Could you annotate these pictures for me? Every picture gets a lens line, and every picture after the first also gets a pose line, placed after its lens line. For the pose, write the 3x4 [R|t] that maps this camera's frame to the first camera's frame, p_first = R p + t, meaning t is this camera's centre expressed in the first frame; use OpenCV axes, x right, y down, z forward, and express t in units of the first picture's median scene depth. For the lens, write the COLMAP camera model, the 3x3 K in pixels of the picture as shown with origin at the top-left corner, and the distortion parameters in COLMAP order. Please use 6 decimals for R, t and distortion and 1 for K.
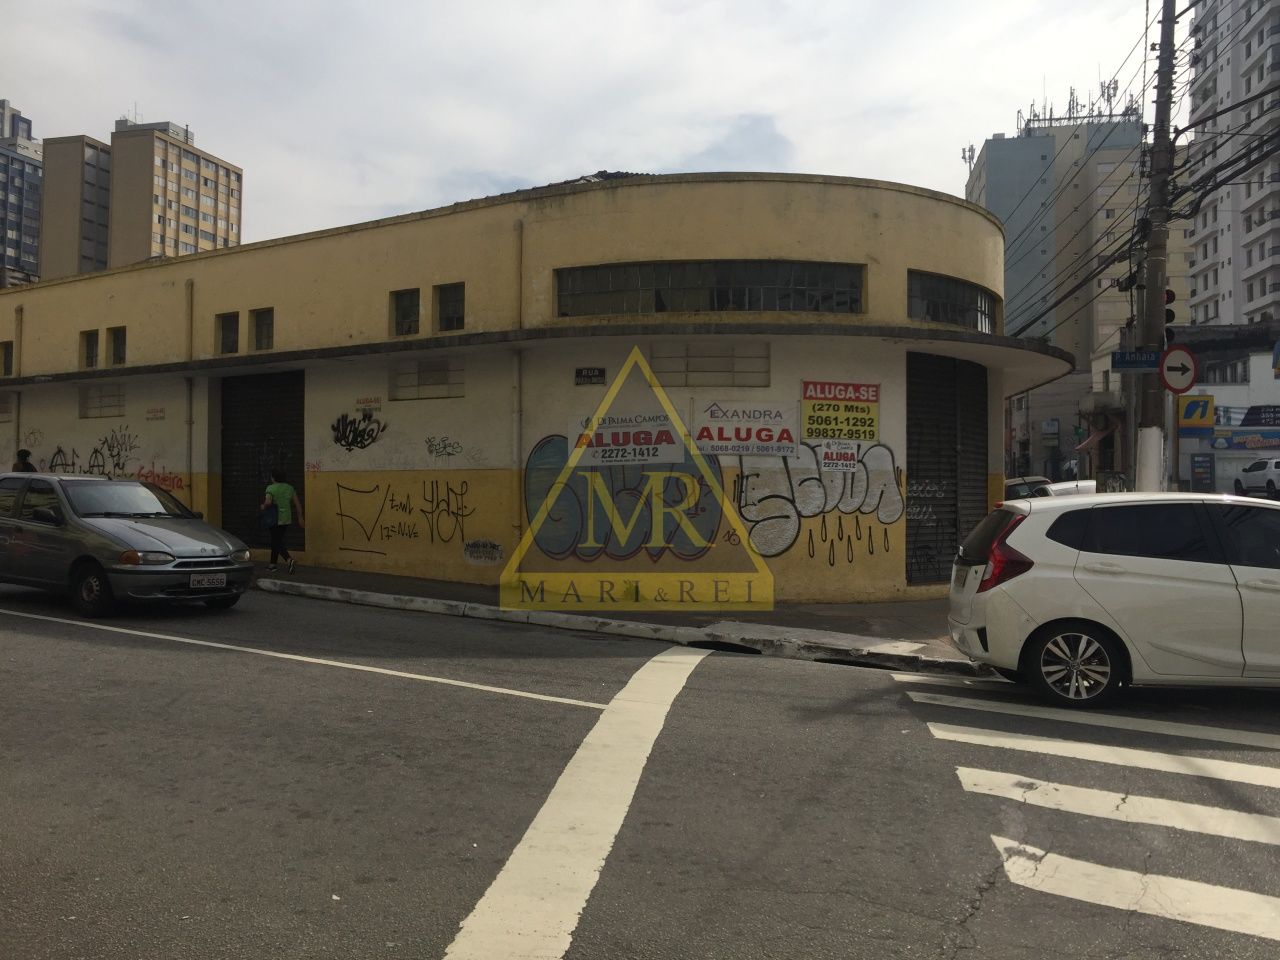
lens RADIAL K [[1078.6, 0, 699.8], [0, 1078.6, 424.4], [0, 0, 1]] dist [0.064747, -0.064284]
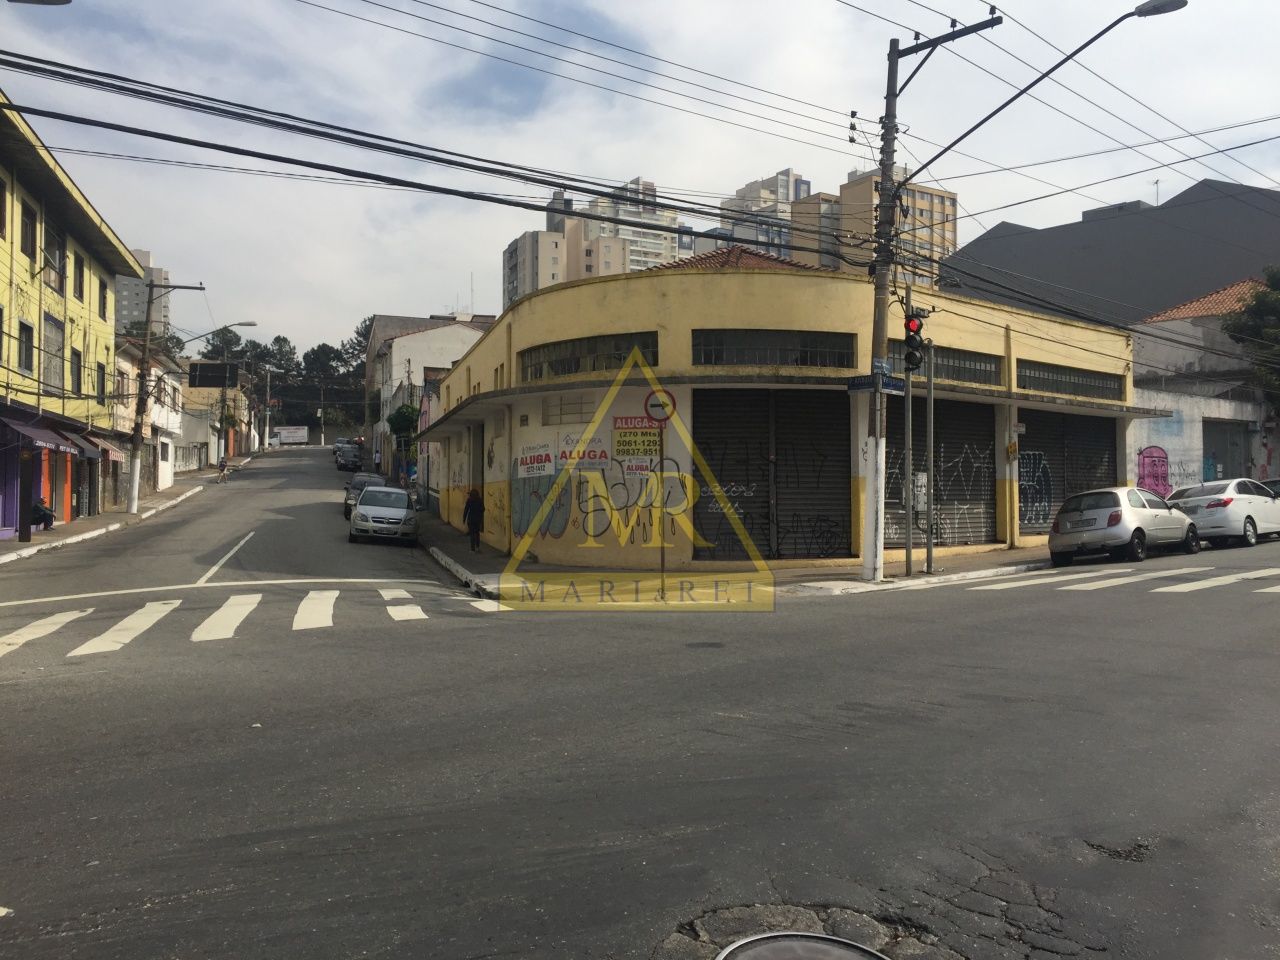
lens RADIAL K [[1065.6, 0, 590.6], [0, 1065.6, 484.8], [0, 0, 1]] dist [0.048659, -0.016146]
pose [[0.758996, -0.014855, -0.650925, 1.021867], [0.037994, 0.999047, 0.021502, 0.019647], [0.649985, -0.041051, 0.758837, -0.122400]]
